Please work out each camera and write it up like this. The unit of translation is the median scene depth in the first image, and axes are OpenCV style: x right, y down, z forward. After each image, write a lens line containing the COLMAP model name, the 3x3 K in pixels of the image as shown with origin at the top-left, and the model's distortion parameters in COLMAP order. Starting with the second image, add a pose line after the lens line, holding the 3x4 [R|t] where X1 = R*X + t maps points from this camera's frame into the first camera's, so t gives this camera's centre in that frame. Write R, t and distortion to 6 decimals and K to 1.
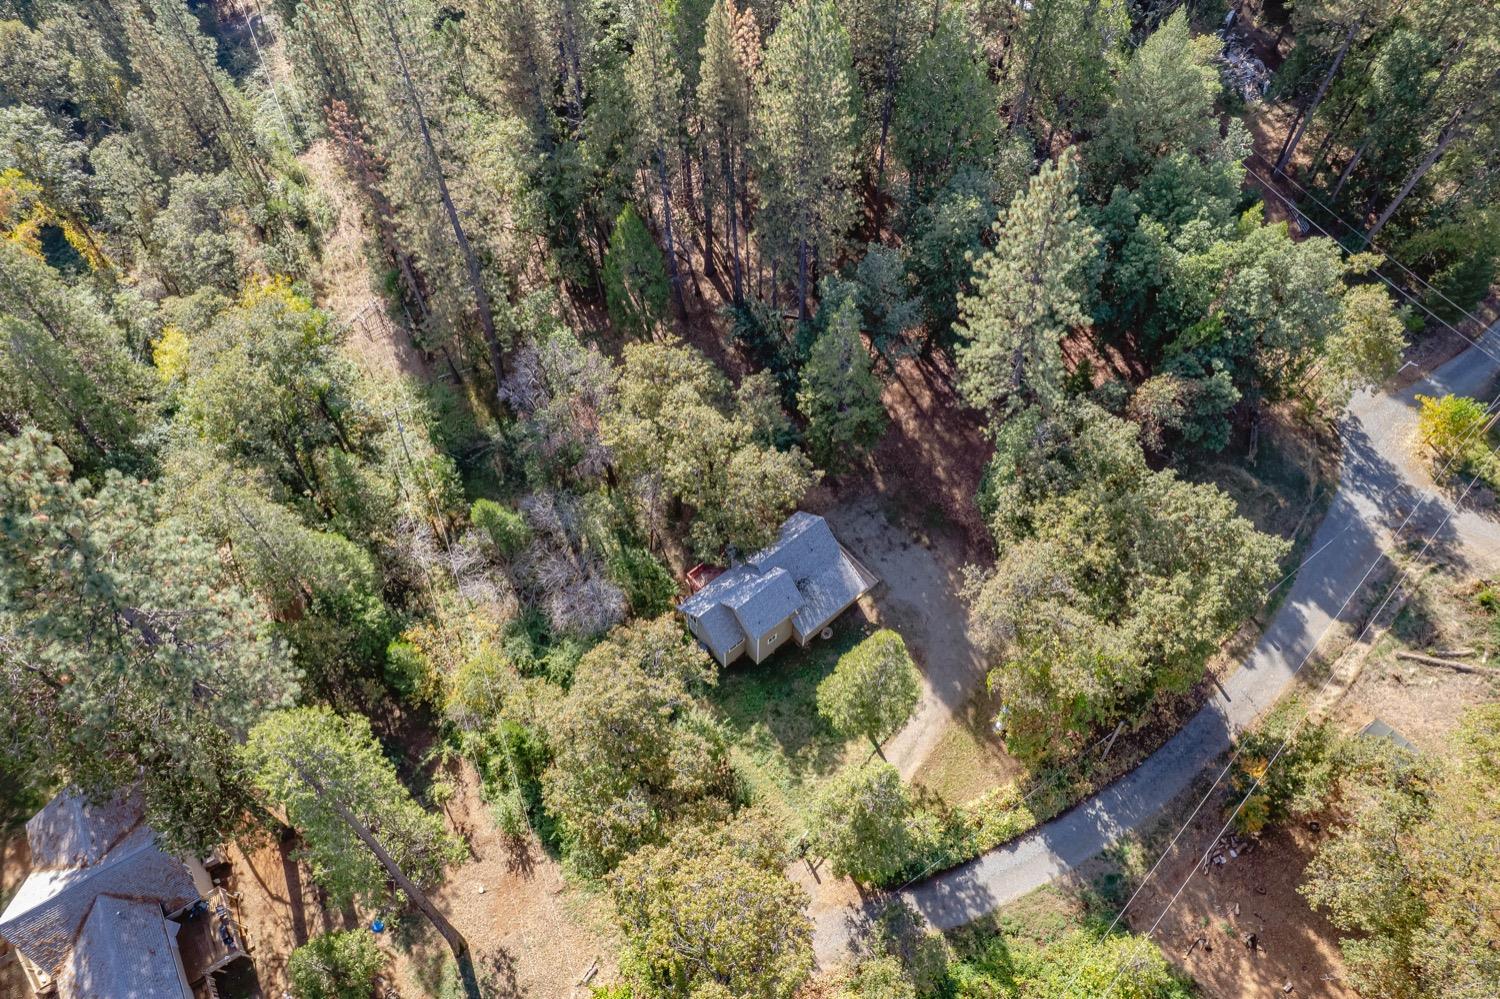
lens RADIAL K [[949.6, 0, 745.8], [0, 949.6, 521.9], [0, 0, 1]] dist [-0.074009, 0.072642]
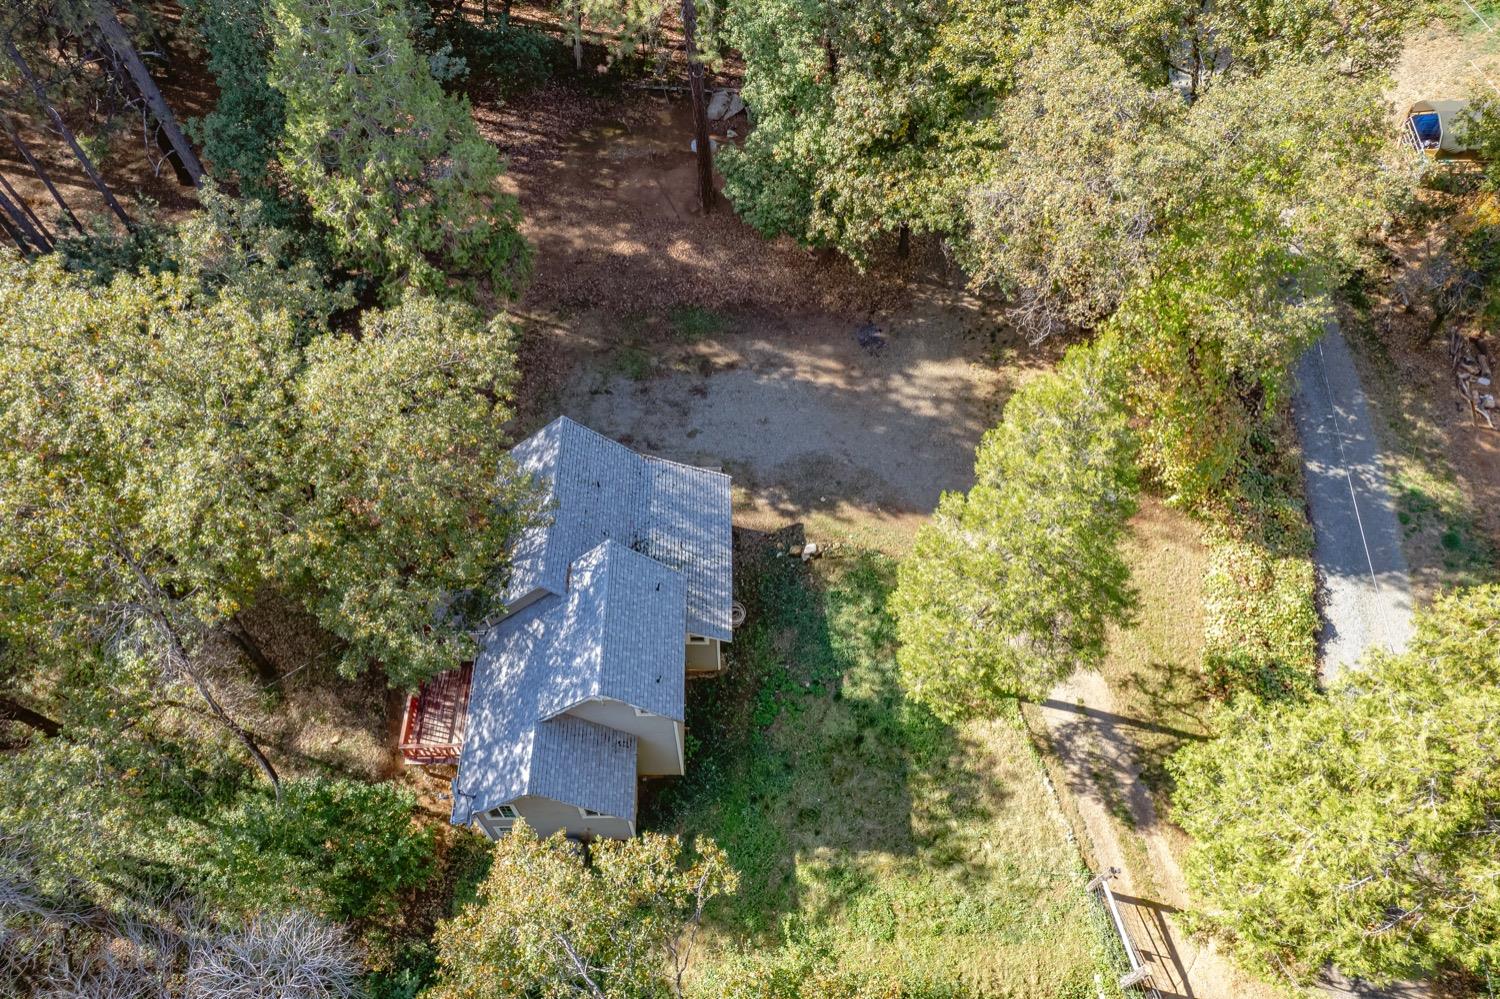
lens RADIAL K [[959.1, 0, 739.7], [0, 959.1, 504.4], [0, 0, 1]] dist [-0.083785, 0.074013]
pose [[0.634683, -0.628721, 0.449318, -0.093749], [0.655121, 0.746145, 0.118674, 0.029237], [-0.409869, 0.219038, 0.885454, 0.622450]]
